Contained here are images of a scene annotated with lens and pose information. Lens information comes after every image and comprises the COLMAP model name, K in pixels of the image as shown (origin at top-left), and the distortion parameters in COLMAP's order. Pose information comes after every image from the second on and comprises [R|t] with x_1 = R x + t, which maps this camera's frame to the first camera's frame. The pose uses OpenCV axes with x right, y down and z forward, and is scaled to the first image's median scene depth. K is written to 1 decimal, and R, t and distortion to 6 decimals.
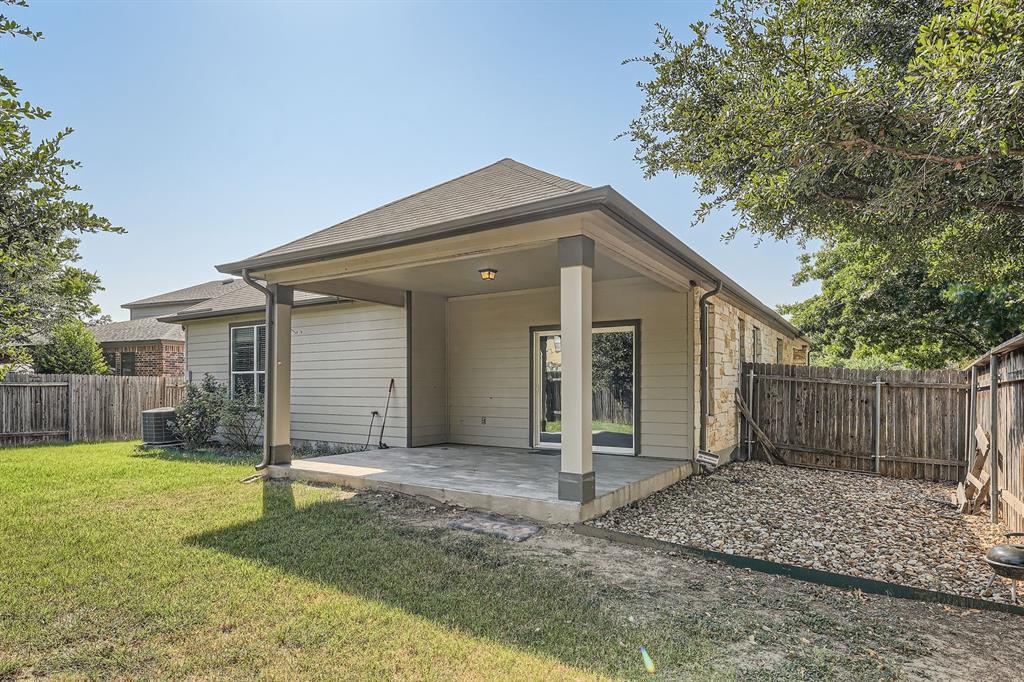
lens RADIAL K [[558.6, 0, 523.3], [0, 558.6, 388.1], [0, 0, 1]] dist [0.004328, -0.000985]
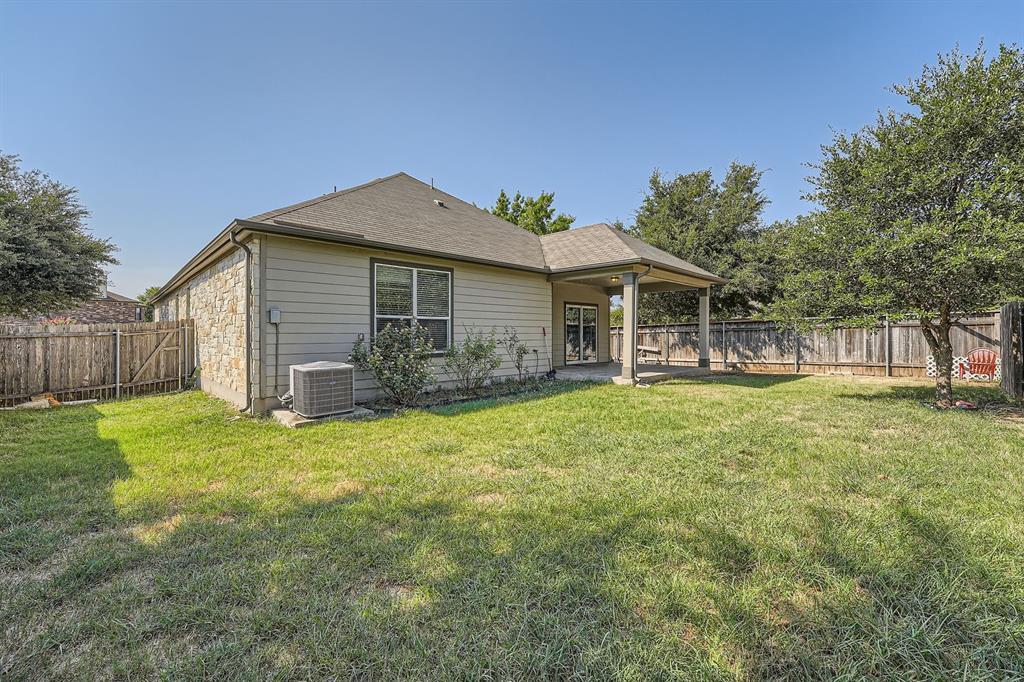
lens RADIAL K [[423.7, 0, 502.2], [0, 423.7, 327.3], [0, 0, 1]] dist [-0.024960, 0.006084]
pose [[0.233059, 0.009298, 0.972418, -1.934604], [-0.005356, 0.999951, -0.008277, -0.010822], [-0.972448, -0.003280, 0.233097, 1.164038]]
